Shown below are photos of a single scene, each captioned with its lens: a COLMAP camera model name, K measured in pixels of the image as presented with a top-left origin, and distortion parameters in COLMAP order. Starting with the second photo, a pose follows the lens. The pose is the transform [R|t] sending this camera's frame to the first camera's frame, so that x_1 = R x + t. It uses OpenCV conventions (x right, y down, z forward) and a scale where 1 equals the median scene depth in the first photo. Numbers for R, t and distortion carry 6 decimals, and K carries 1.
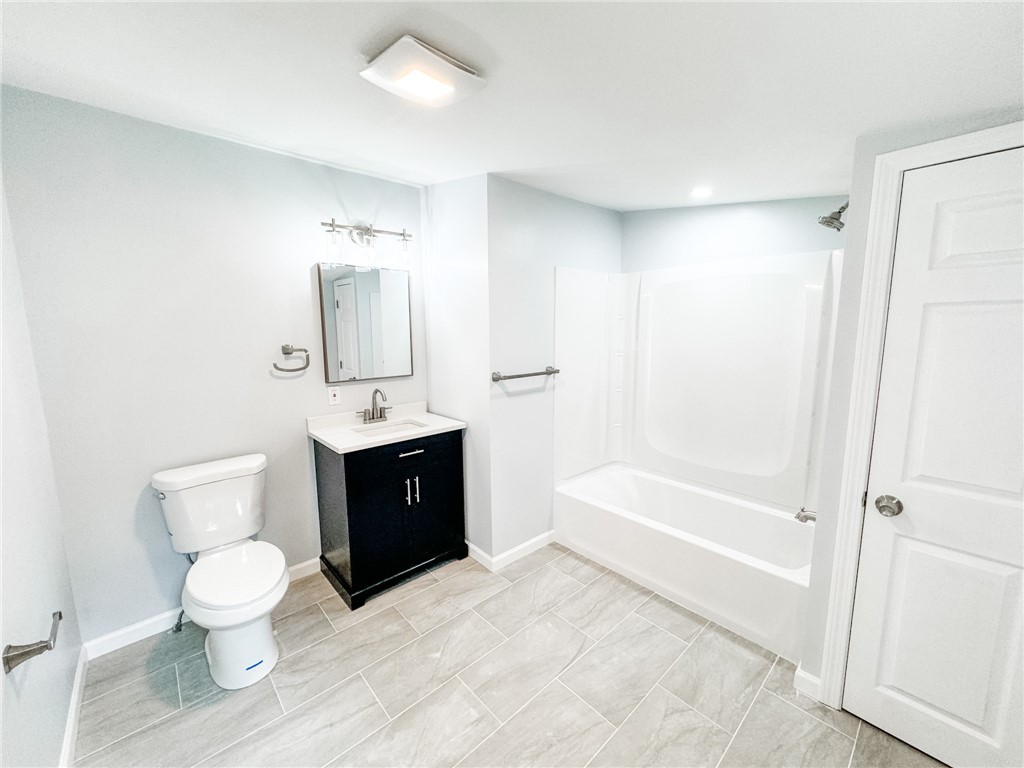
lens RADIAL K [[409.5, 0, 512.2], [0, 409.5, 383.6], [0, 0, 1]] dist [-0.002220, 0.000334]
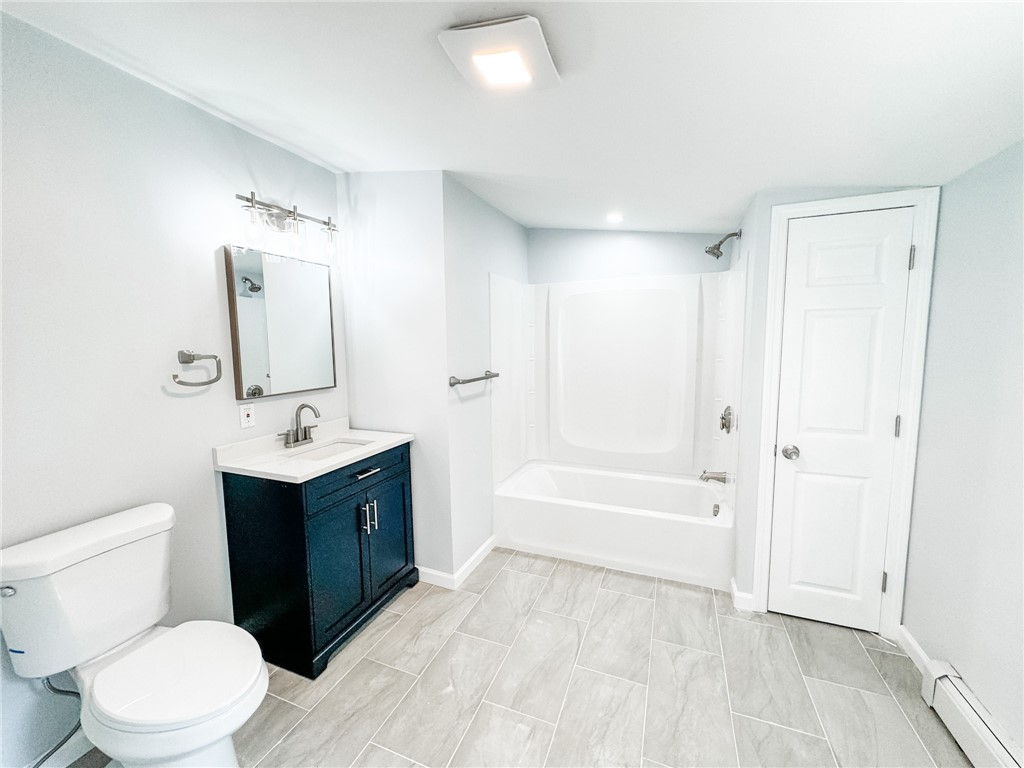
lens RADIAL K [[409.5, 0, 512.6], [0, 409.5, 383.5], [0, 0, 1]] dist [-0.002220, 0.000334]
pose [[0.900014, -0.047875, 0.433223, -0.343464], [0.064717, 0.997610, -0.024205, 0.021386], [-0.431029, 0.049822, 0.900962, 0.081445]]
